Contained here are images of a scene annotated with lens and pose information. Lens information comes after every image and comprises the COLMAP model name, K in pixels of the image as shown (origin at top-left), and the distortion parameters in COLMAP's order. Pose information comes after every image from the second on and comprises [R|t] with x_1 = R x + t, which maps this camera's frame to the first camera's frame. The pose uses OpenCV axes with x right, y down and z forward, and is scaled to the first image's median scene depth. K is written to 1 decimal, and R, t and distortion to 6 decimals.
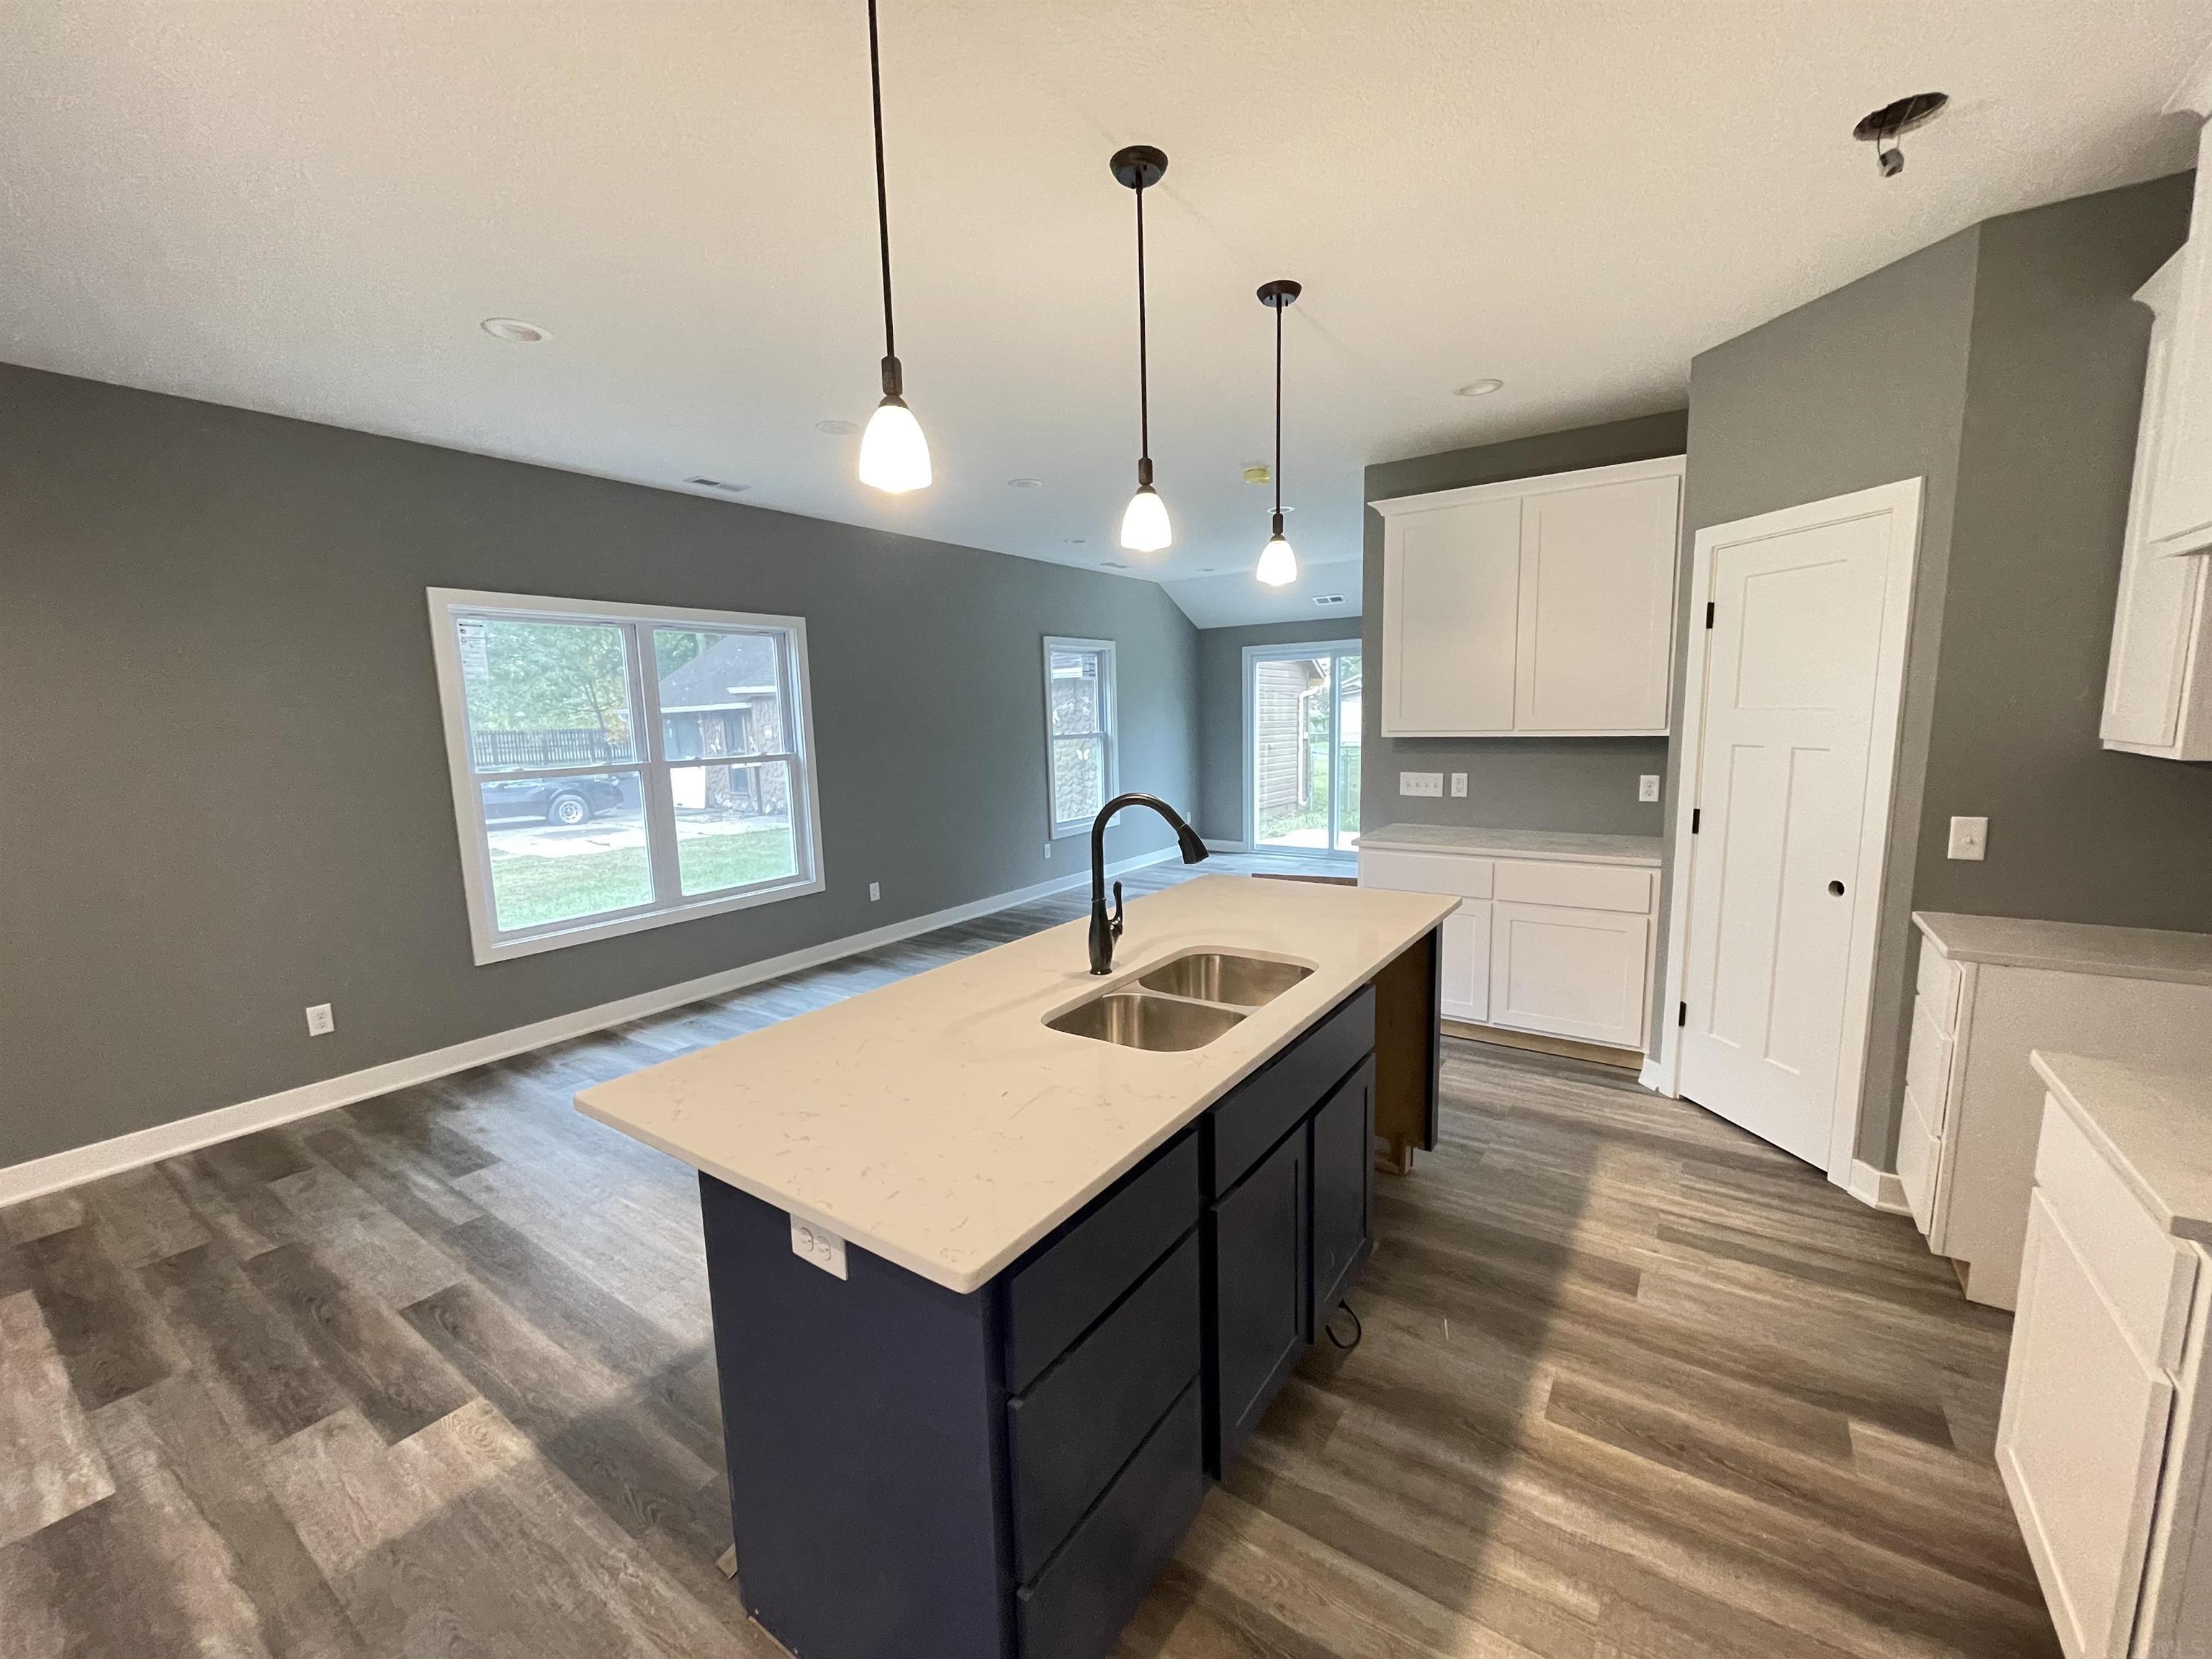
lens RADIAL K [[892.7, 0, 1110.2], [0, 892.7, 843.5], [0, 0, 1]] dist [-0.001881, 0.000752]
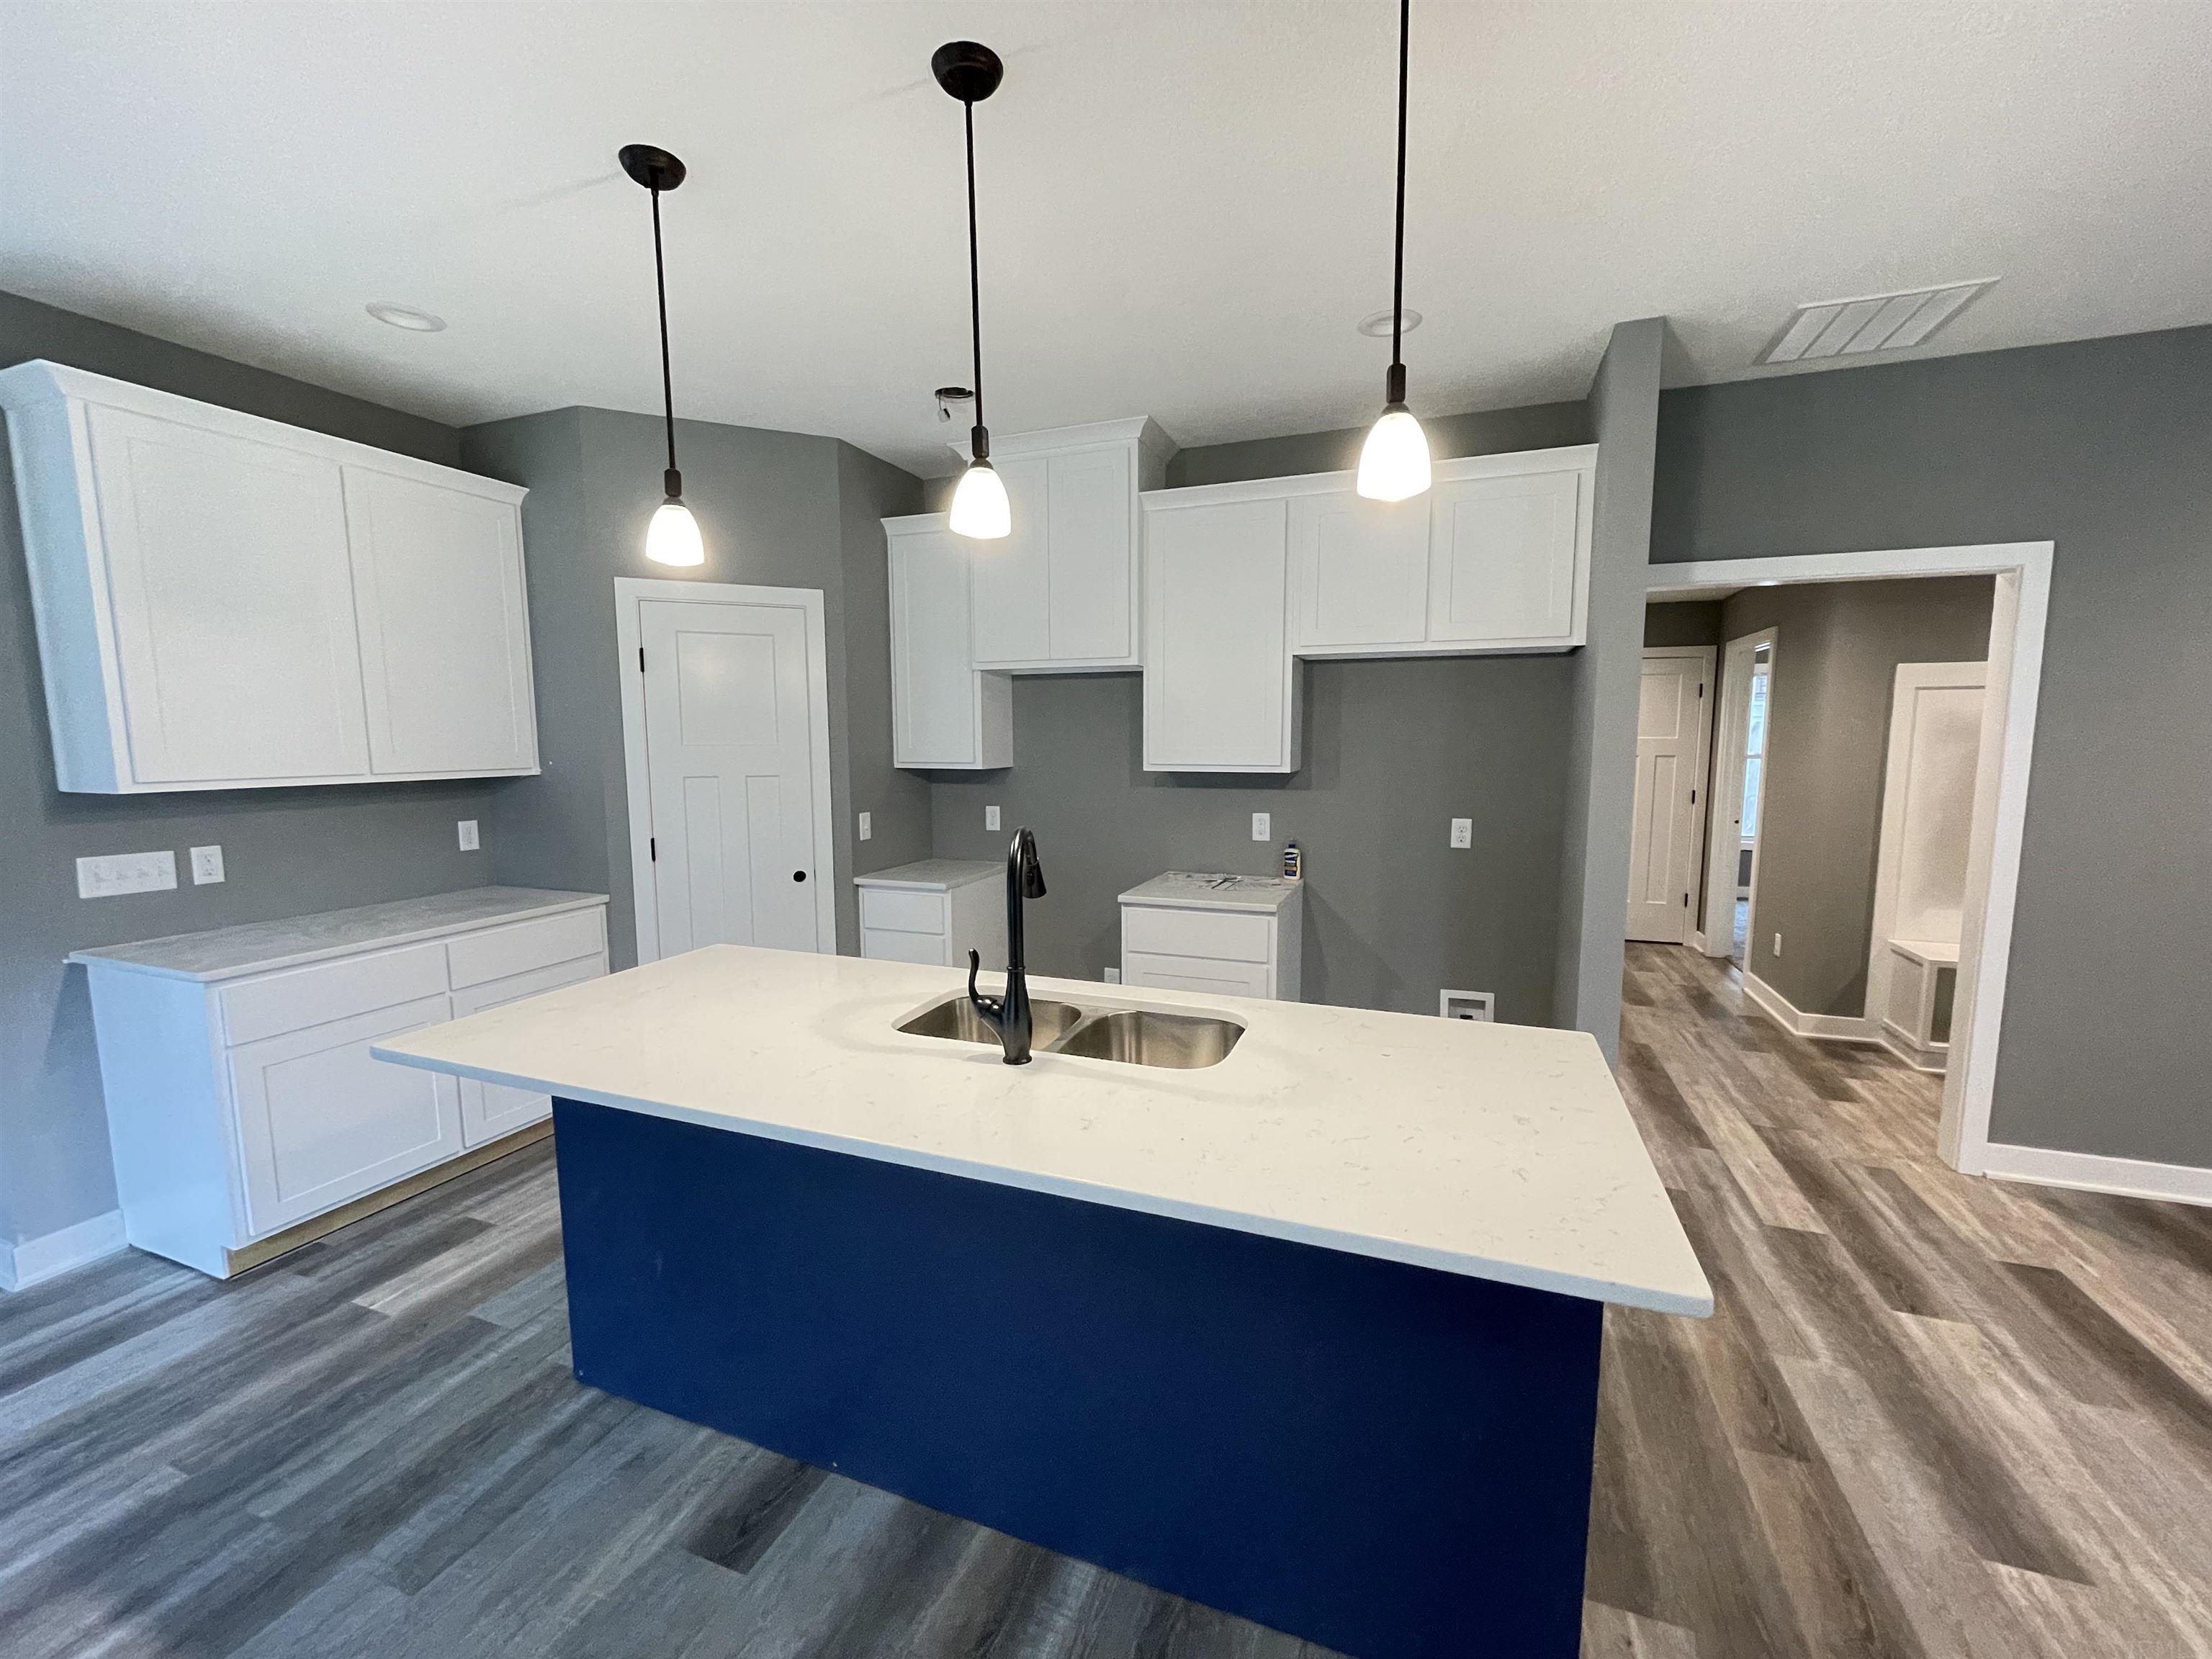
lens RADIAL K [[892.7, 0, 1106.9], [0, 892.7, 841.7], [0, 0, 1]] dist [-0.001881, 0.000752]
pose [[-0.225200, -0.082587, 0.970806, -0.563961], [0.158257, 0.980068, 0.120086, -0.086021], [-0.961374, 0.180681, -0.207641, 0.777098]]
